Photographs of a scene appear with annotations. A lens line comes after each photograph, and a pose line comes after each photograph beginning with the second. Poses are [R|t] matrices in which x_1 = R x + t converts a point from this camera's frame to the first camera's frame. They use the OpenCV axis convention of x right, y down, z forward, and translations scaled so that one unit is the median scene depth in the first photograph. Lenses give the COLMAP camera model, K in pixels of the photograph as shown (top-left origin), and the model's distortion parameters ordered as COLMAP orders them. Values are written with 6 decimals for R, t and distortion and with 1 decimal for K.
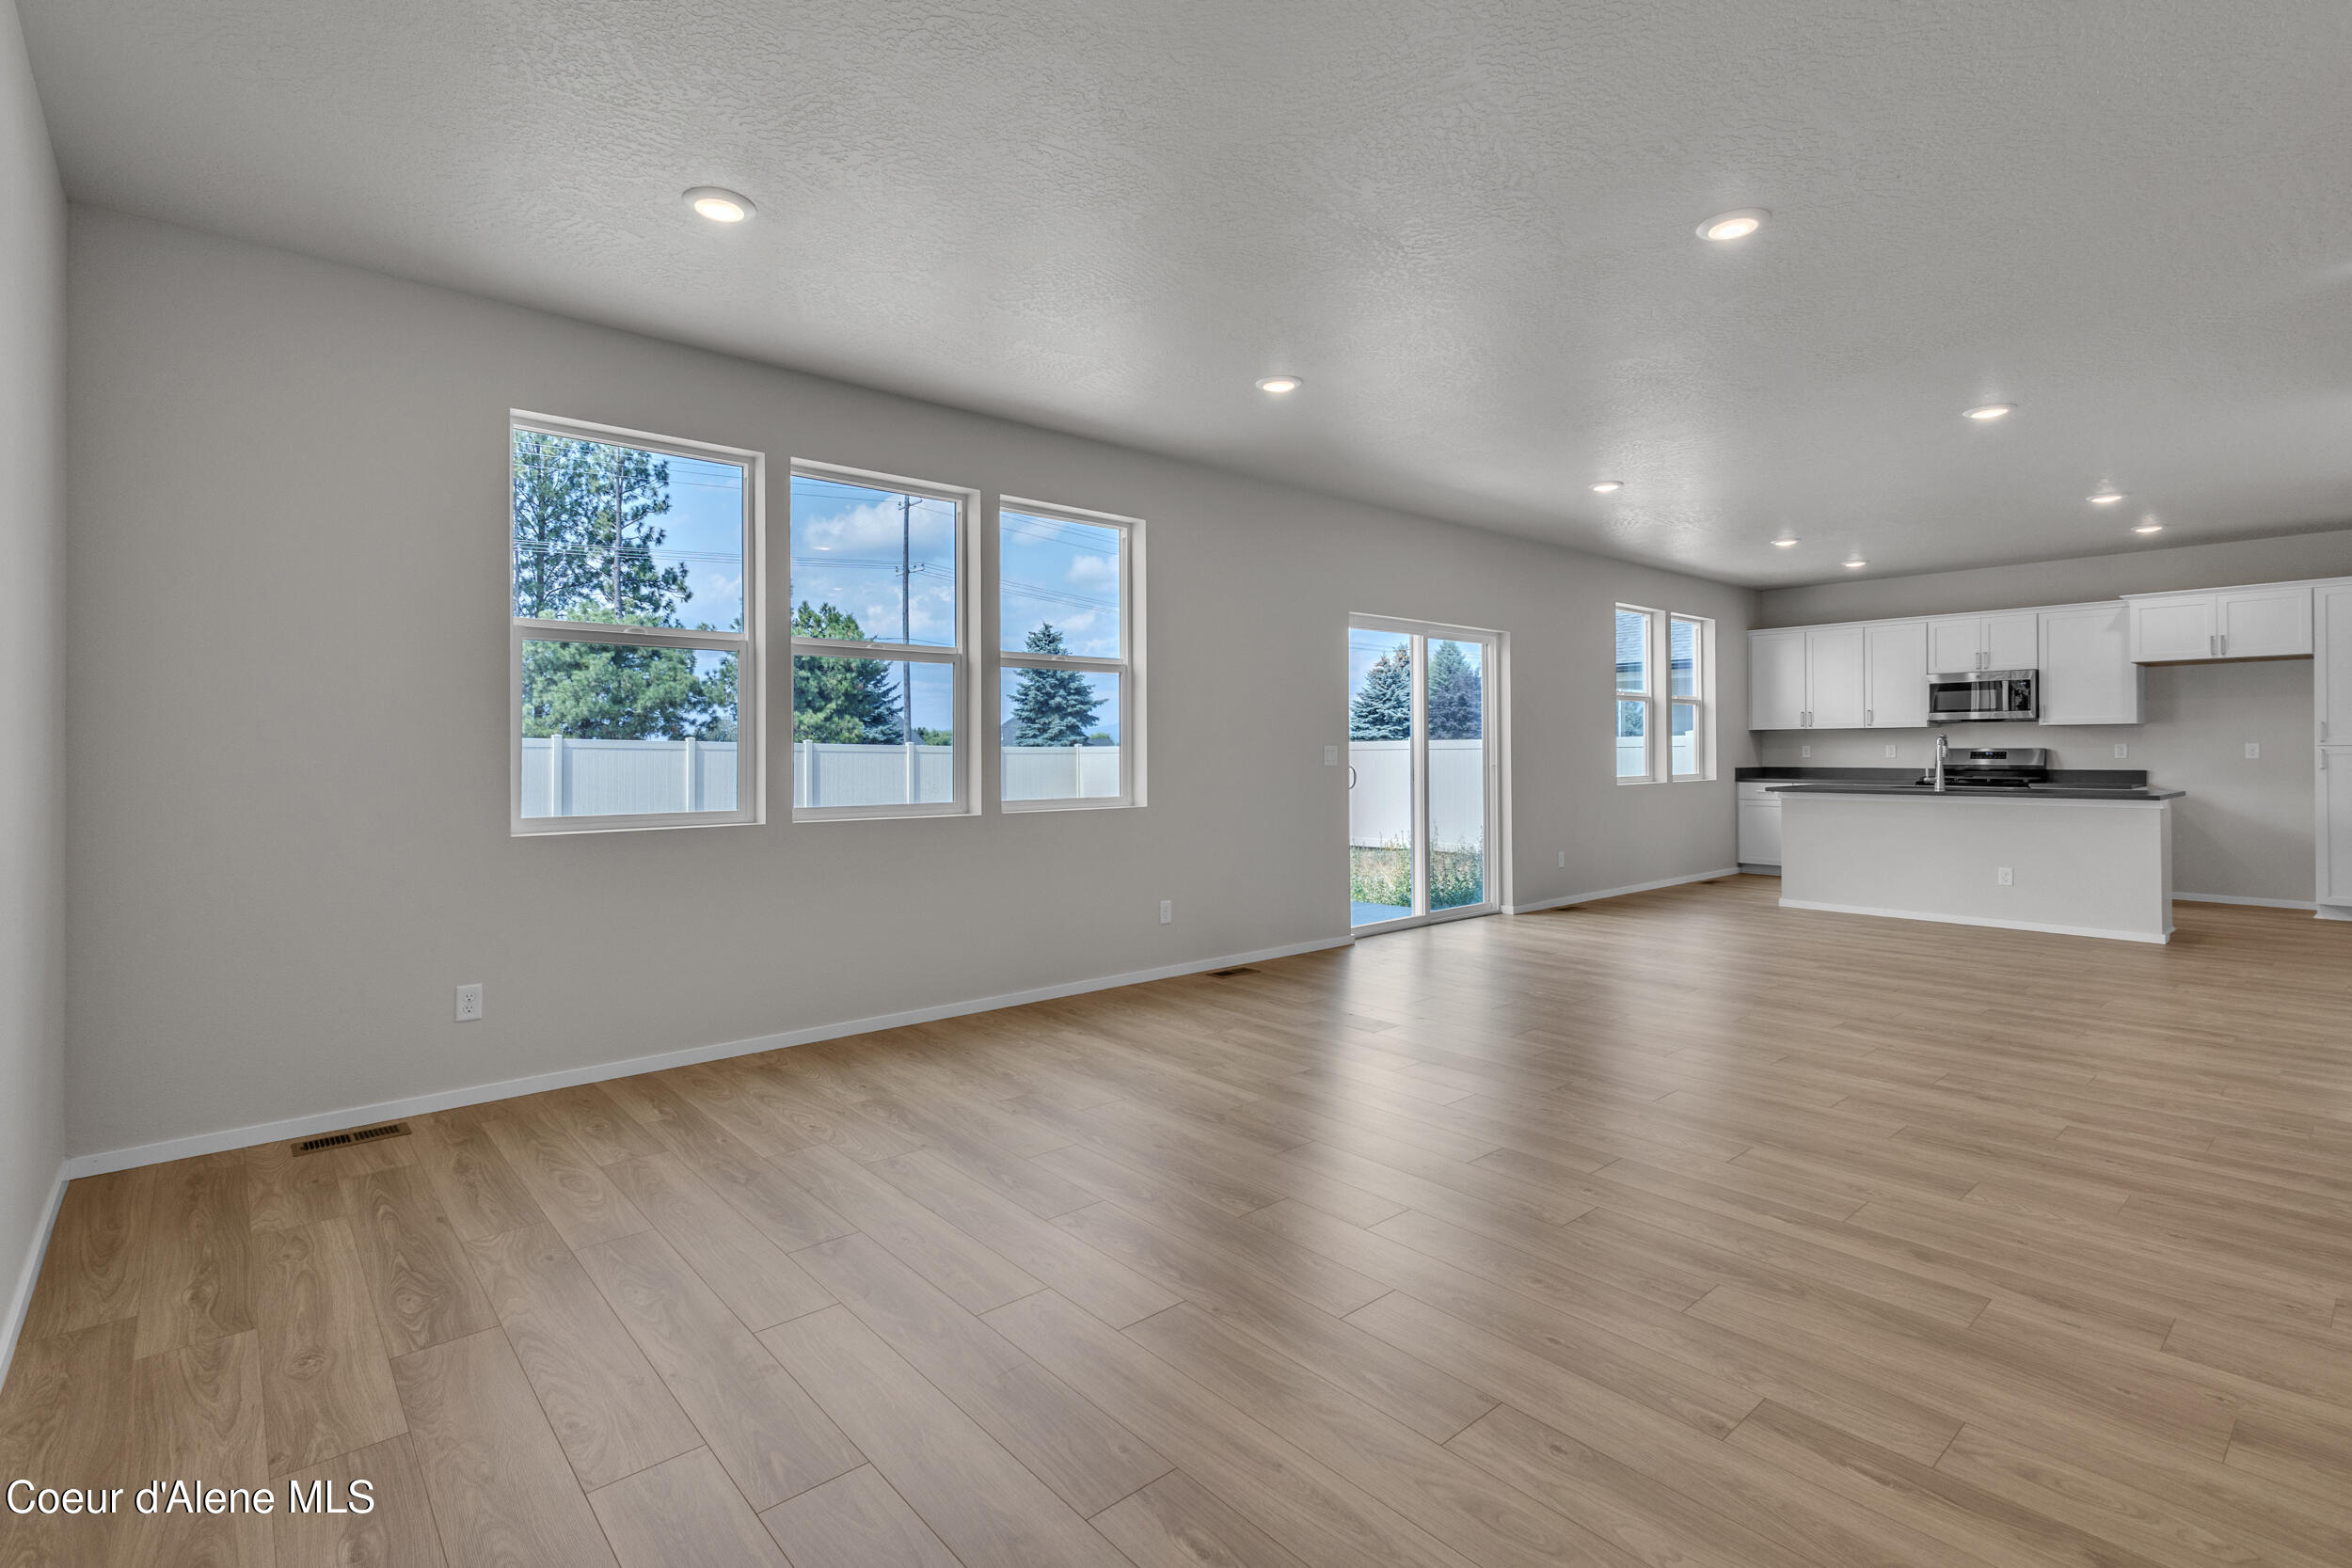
lens RADIAL K [[1092.1, 0, 1176.8], [0, 1092.1, 753.6], [0, 0, 1]] dist [0.011295, -0.004021]
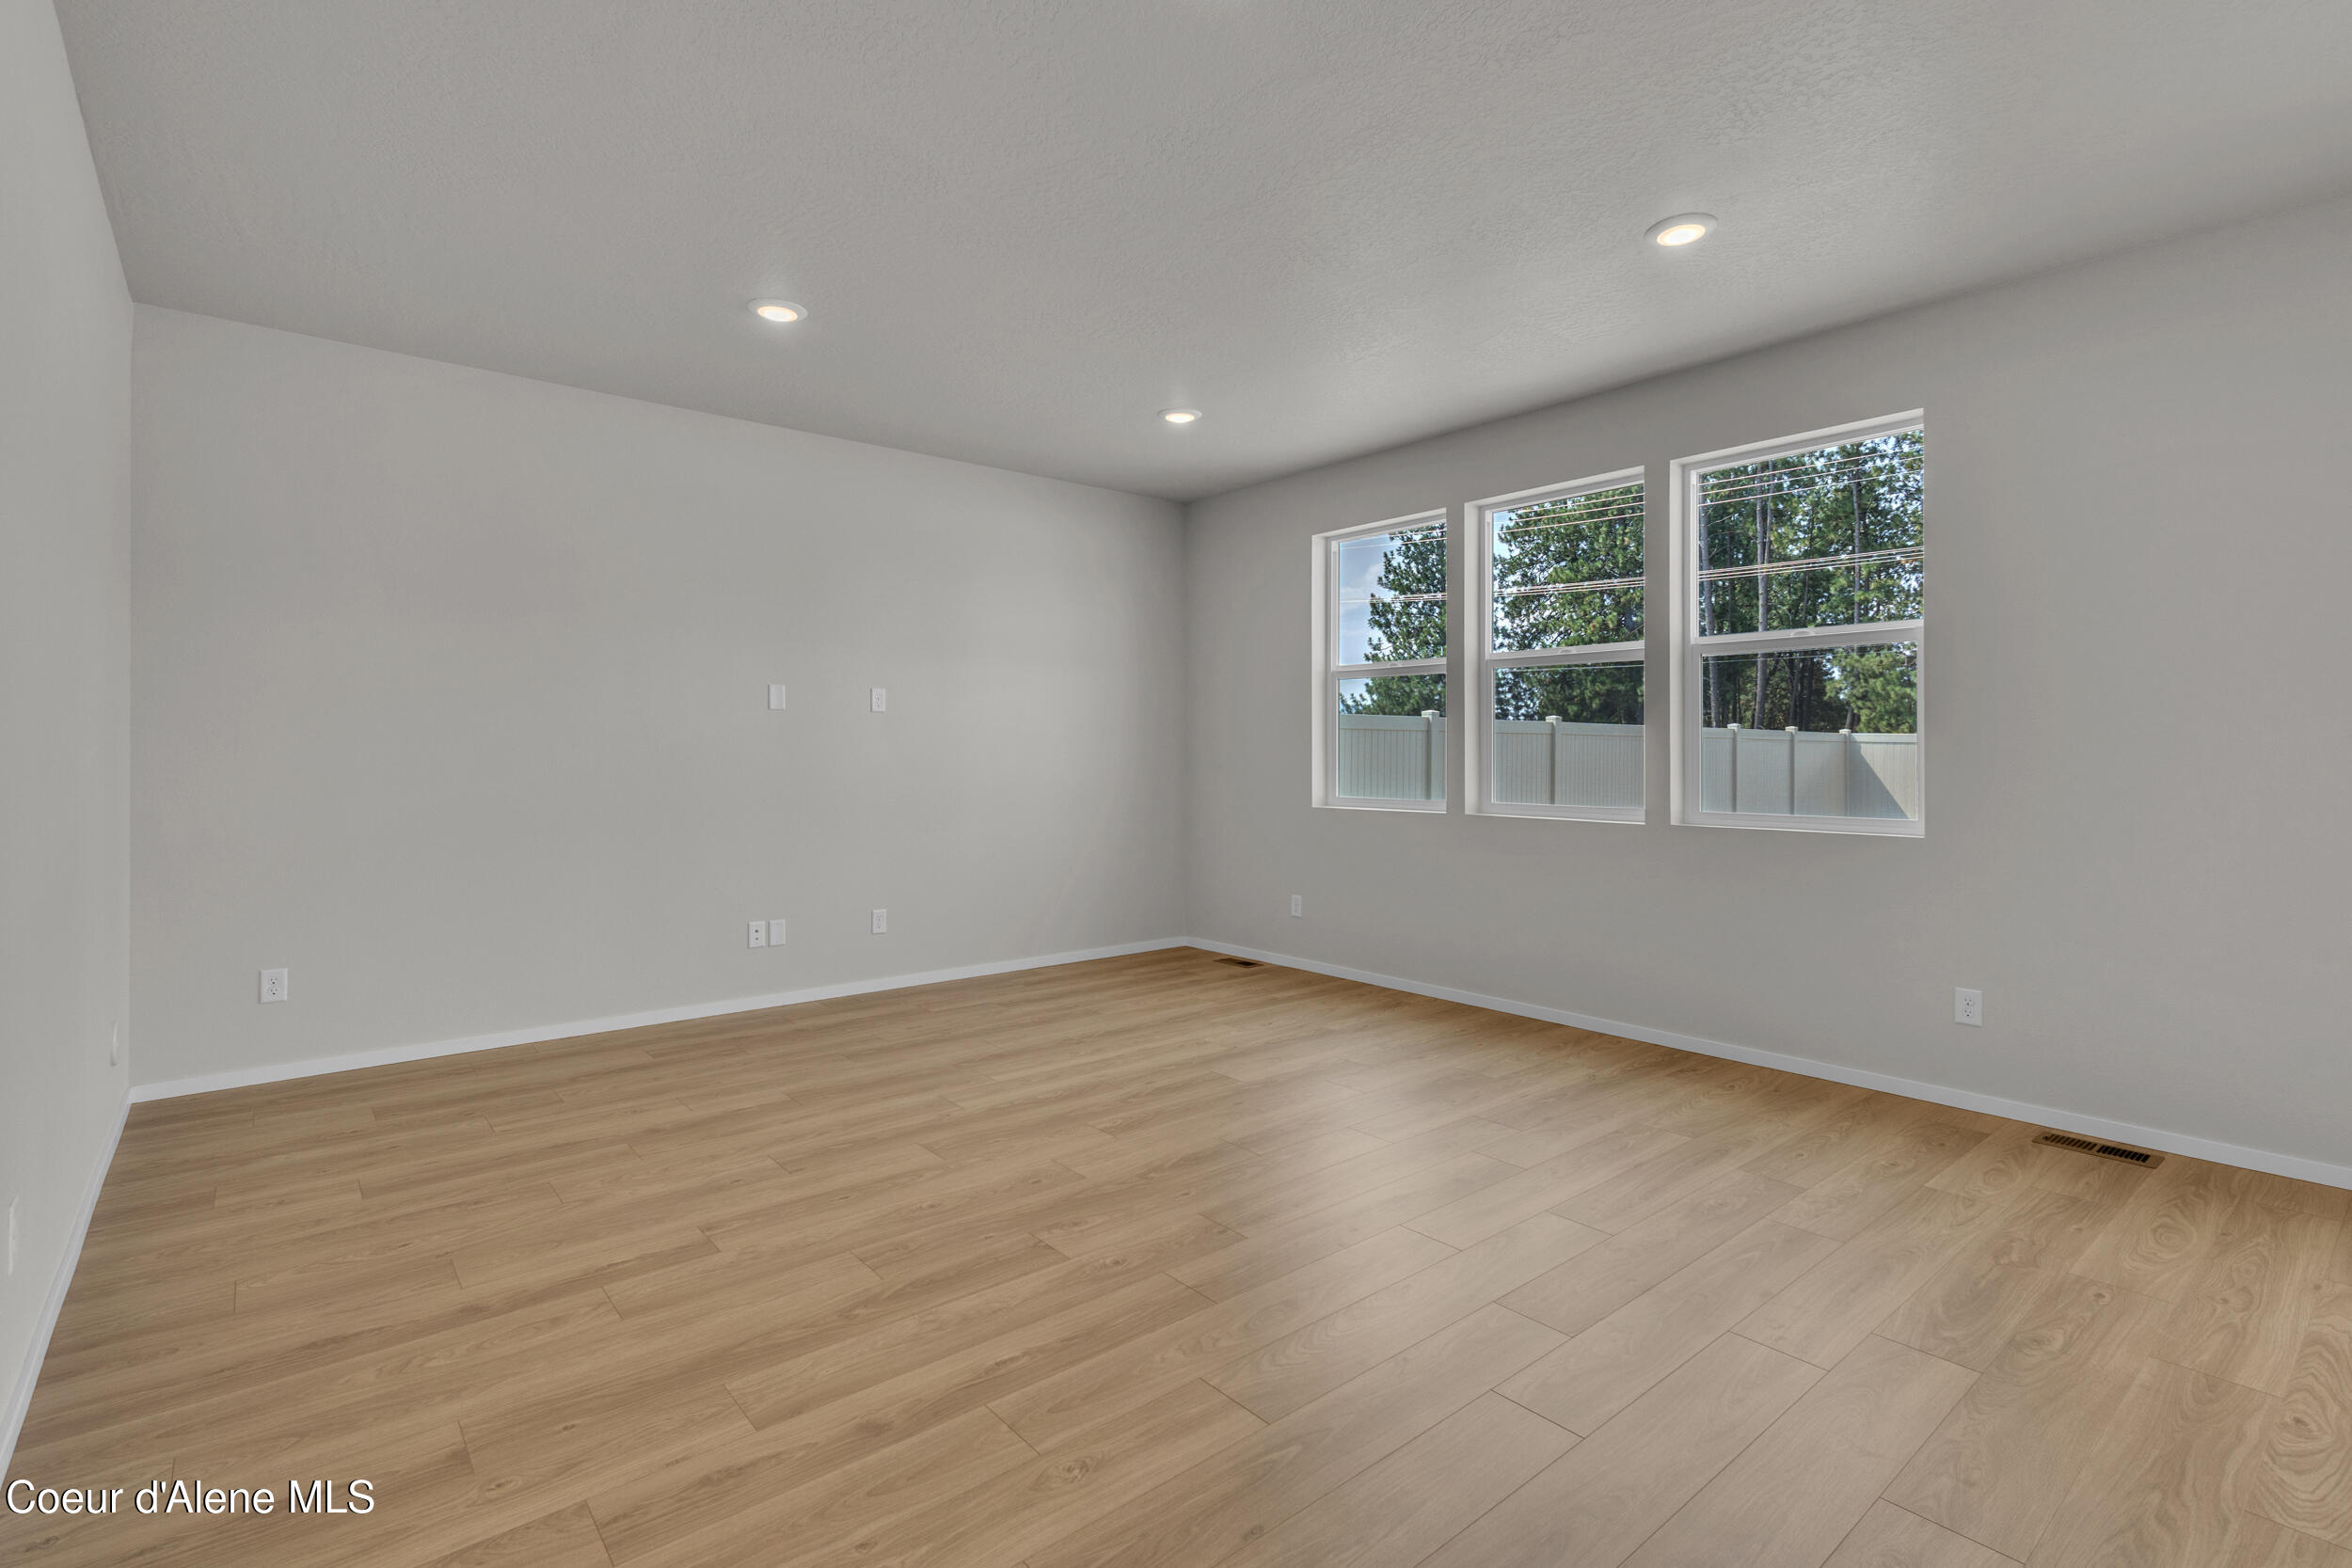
lens RADIAL K [[1112.5, 0, 1182.8], [0, 1112.5, 749.8], [0, 0, 1]] dist [0.008965, -0.000890]
pose [[-0.023167, 0.001319, -0.999731, 0.068859], [-0.002046, 0.999997, 0.001367, -0.000386], [0.999730, 0.002077, -0.023164, 0.058868]]
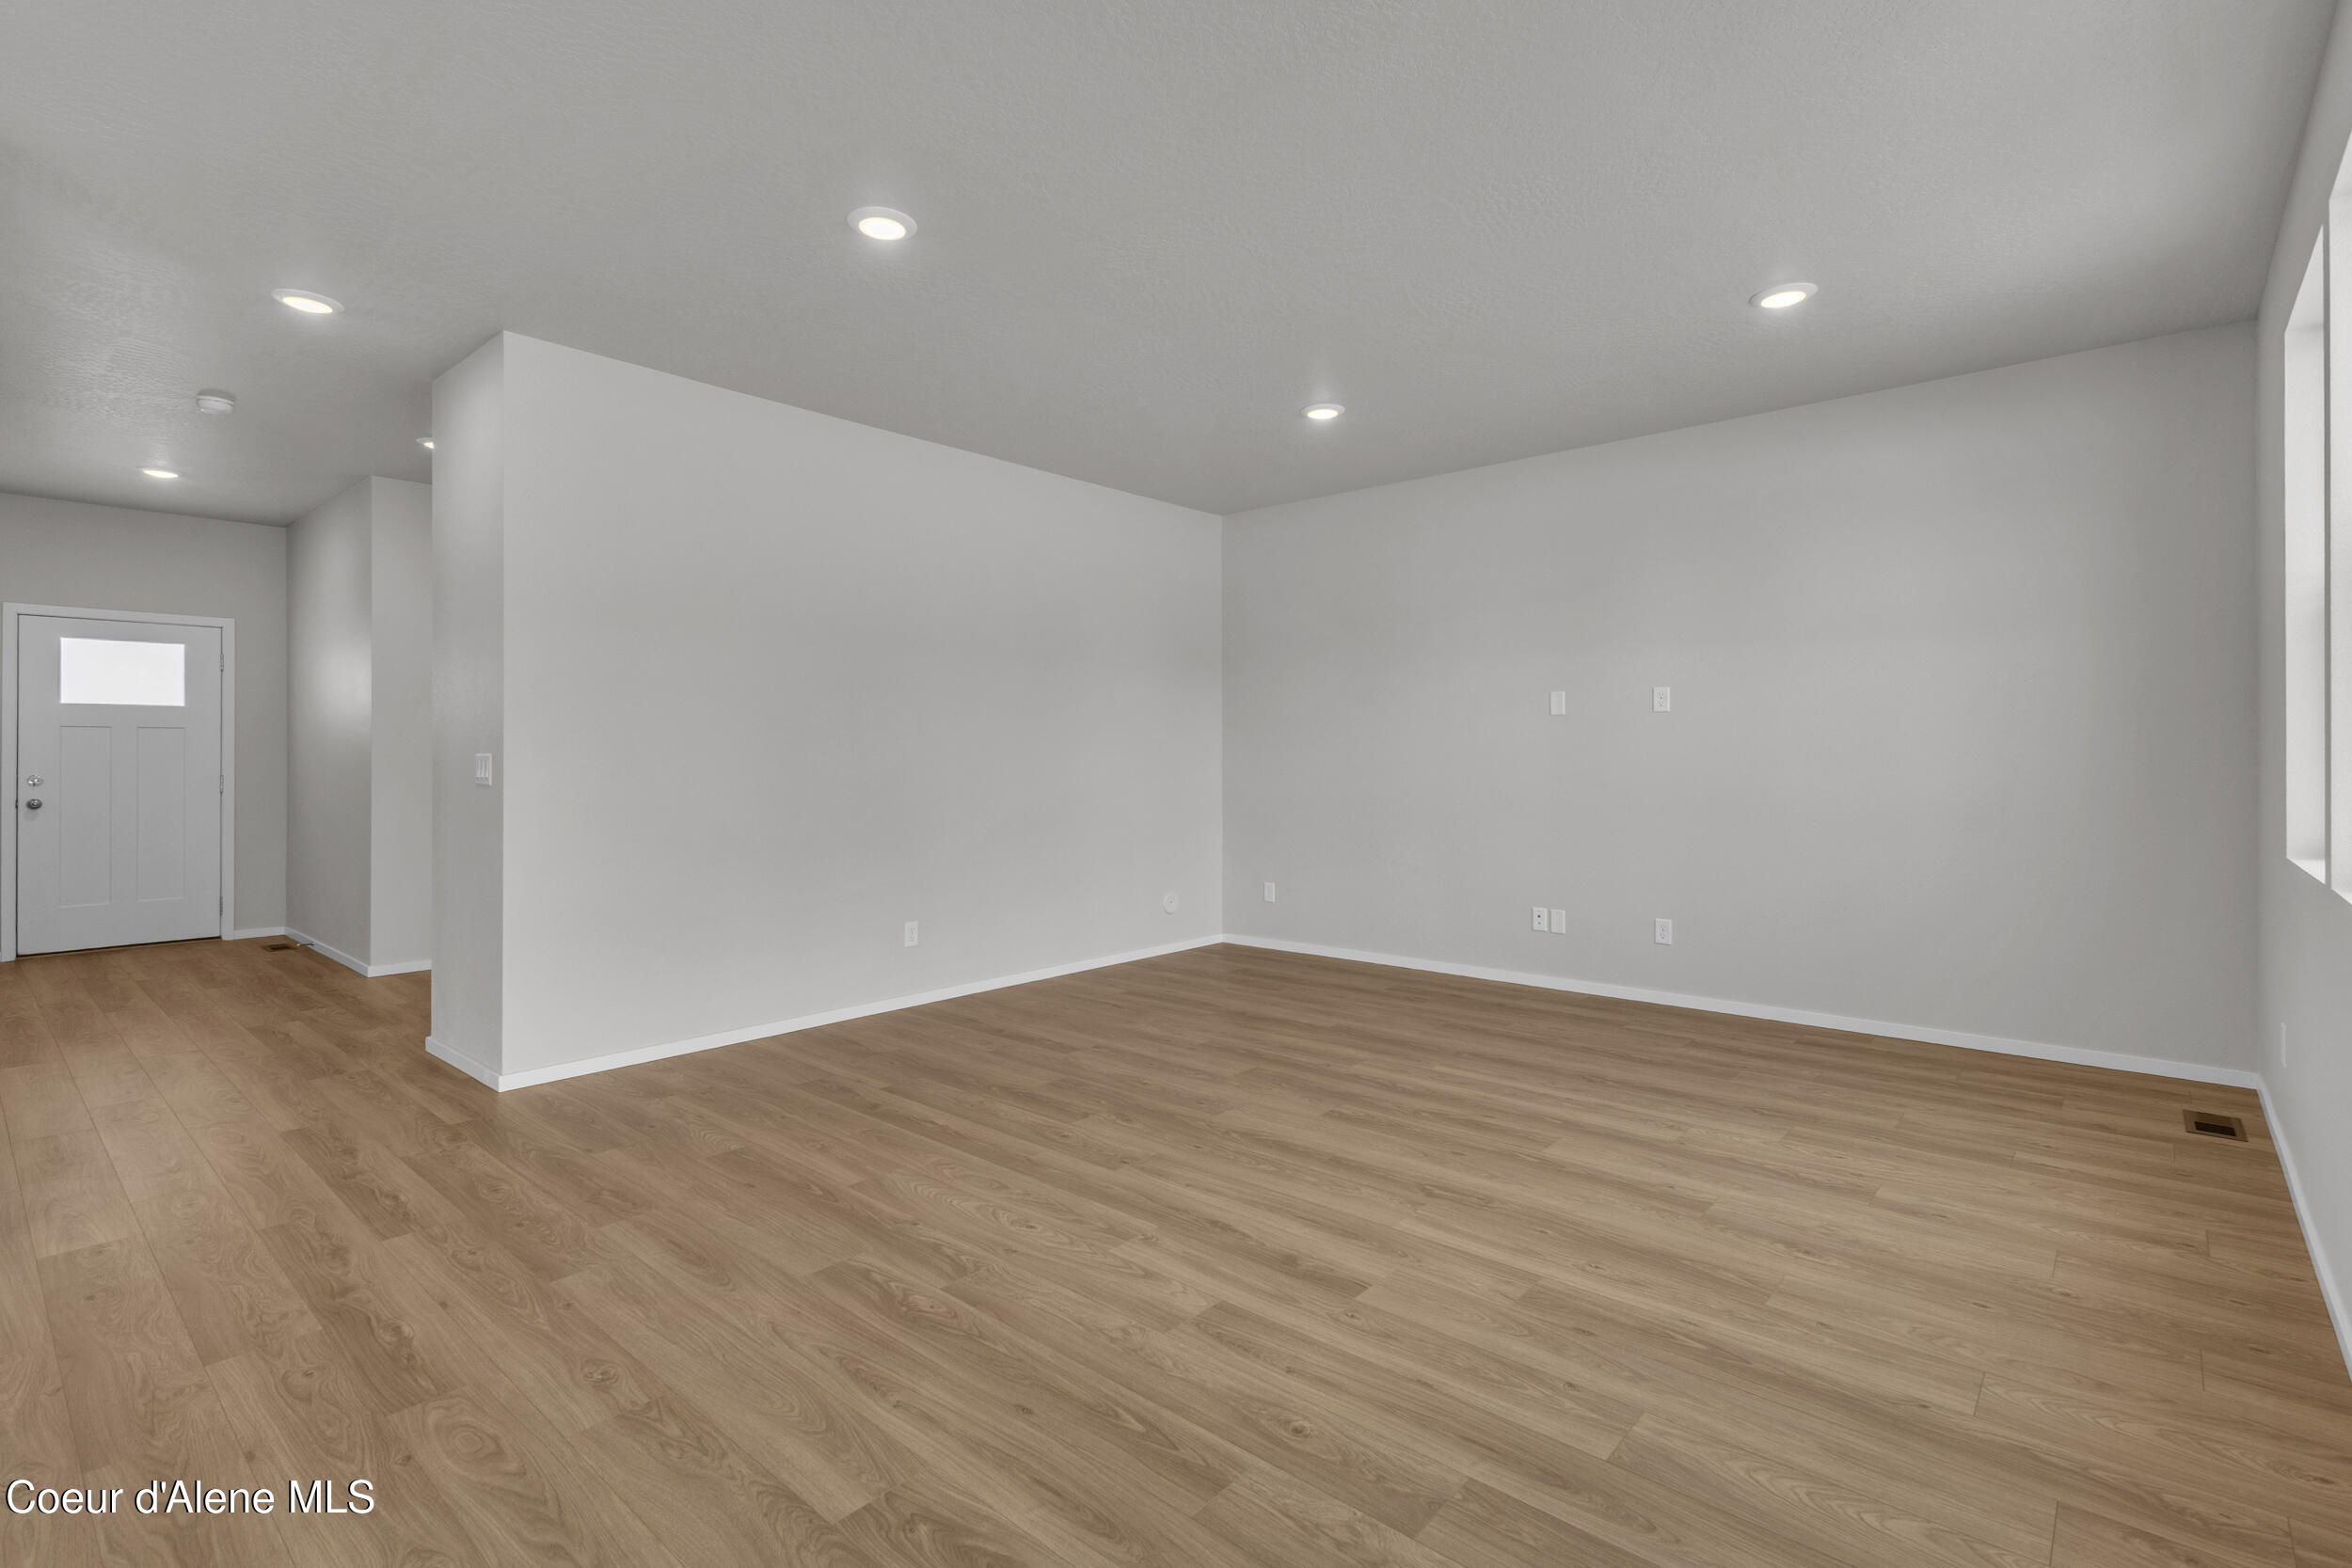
lens RADIAL K [[1090.5, 0, 1161.1], [0, 1090.5, 813.0], [0, 0, 1]] dist [0.001949, -0.000020]
pose [[-0.993210, 0.012416, -0.115674, 0.022188], [0.005931, 0.998400, 0.056238, -0.000489], [0.116187, 0.055170, -0.991694, 0.117780]]
